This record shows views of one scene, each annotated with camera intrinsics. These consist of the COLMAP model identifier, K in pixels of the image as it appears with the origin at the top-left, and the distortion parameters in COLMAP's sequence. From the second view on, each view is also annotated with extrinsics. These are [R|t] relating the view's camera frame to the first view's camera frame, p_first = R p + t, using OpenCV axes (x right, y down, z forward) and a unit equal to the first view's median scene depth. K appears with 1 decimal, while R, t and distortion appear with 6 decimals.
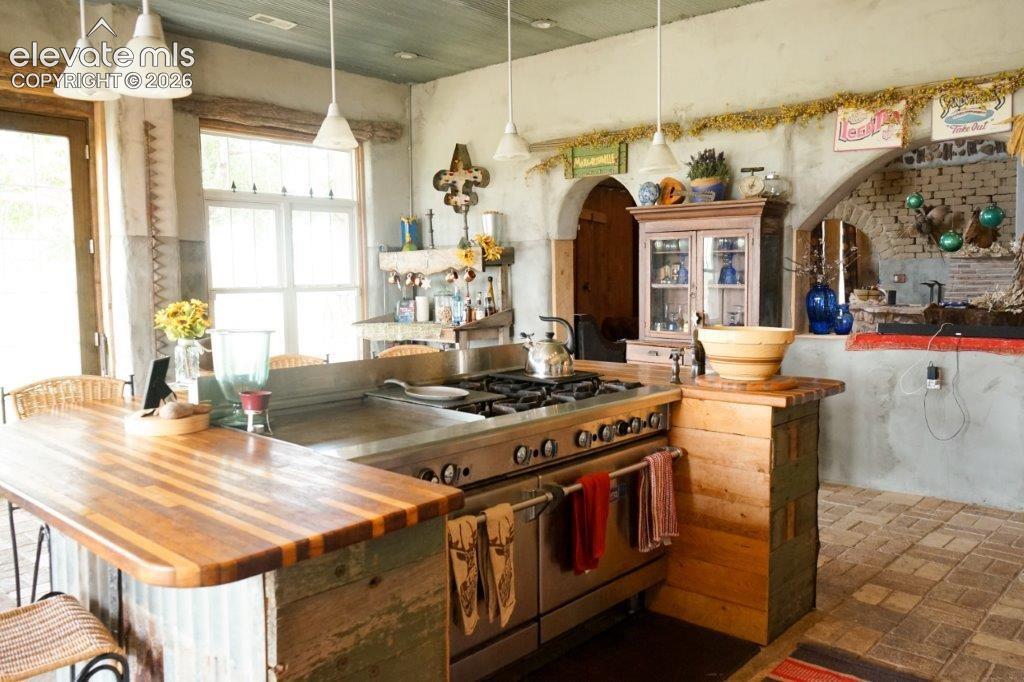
lens RADIAL K [[823.7, 0, 518.1], [0, 823.7, 341.3], [0, 0, 1]] dist [-0.008205, 0.019183]
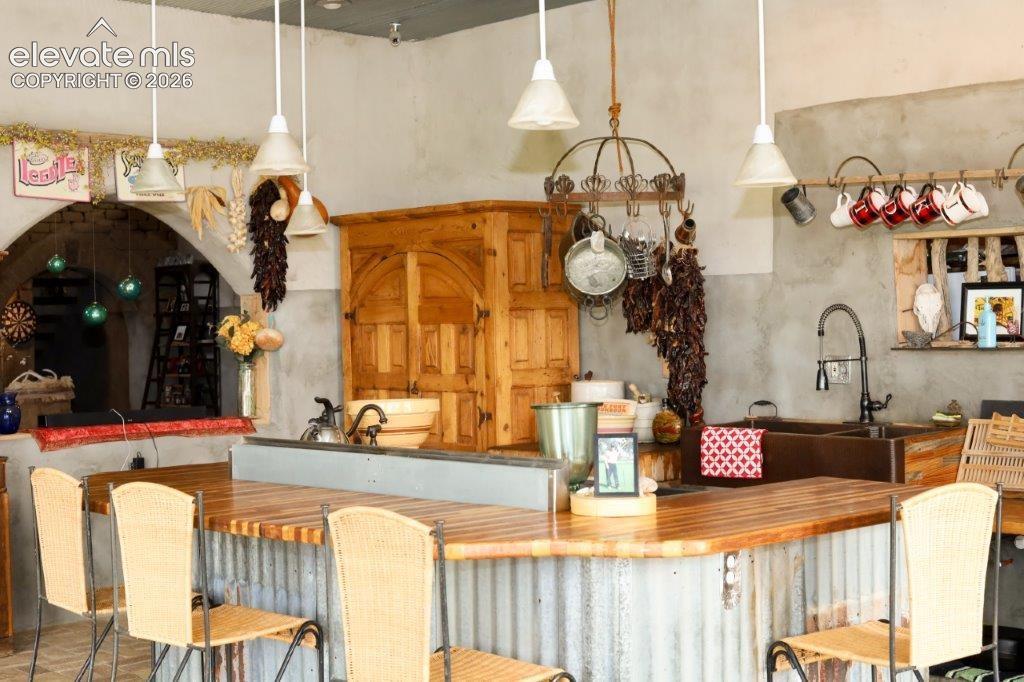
lens RADIAL K [[1504.4, 0, 510.9], [0, 1504.4, 343.3], [0, 0, 1]] dist [-0.100244, 0.000000]
pose [[0.068139, 0.000219, 0.997676, -0.964599], [0.099262, 0.995037, -0.006998, -0.036776], [-0.992726, 0.099508, 0.067779, 0.454053]]
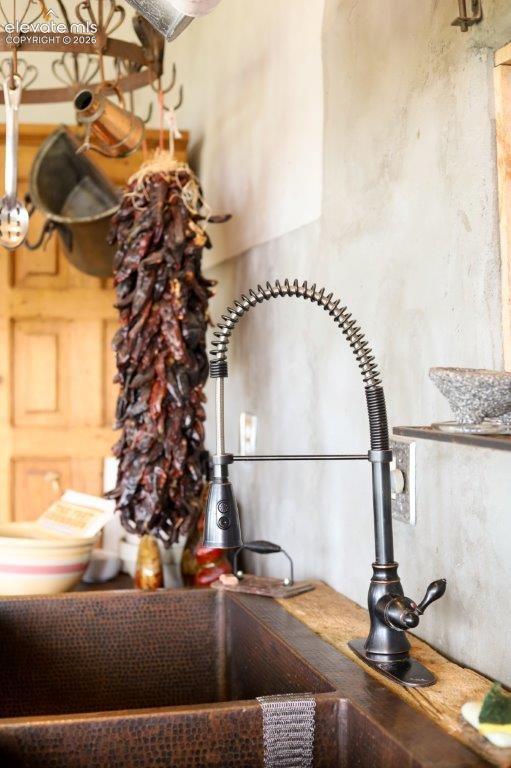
lens RADIAL K [[1128.3, 0, 256.7], [0, 1128.3, 382.8], [0, 0, 1]] dist [-0.100244, 0.000000]
pose [[0.561119, 0.002270, 0.827732, 0.068753], [0.058306, 0.997404, -0.042261, -0.011443], [-0.825679, 0.071975, 0.559530, 0.098956]]
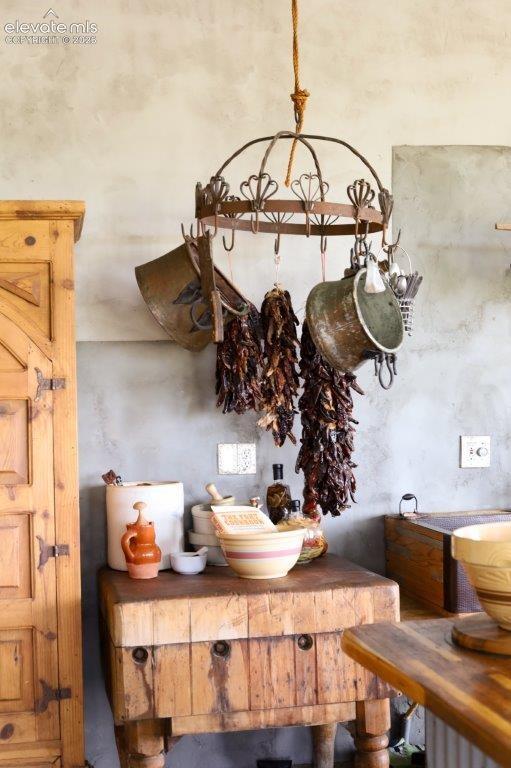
lens RADIAL K [[1128.3, 0, 257.3], [0, 1128.3, 383.0], [0, 0, 1]] dist [-0.100244, 0.000000]
pose [[-0.796021, 0.044136, 0.603657, -0.010734], [0.085473, 0.995540, 0.039921, -0.095310], [-0.599203, 0.083374, -0.796244, 1.040663]]
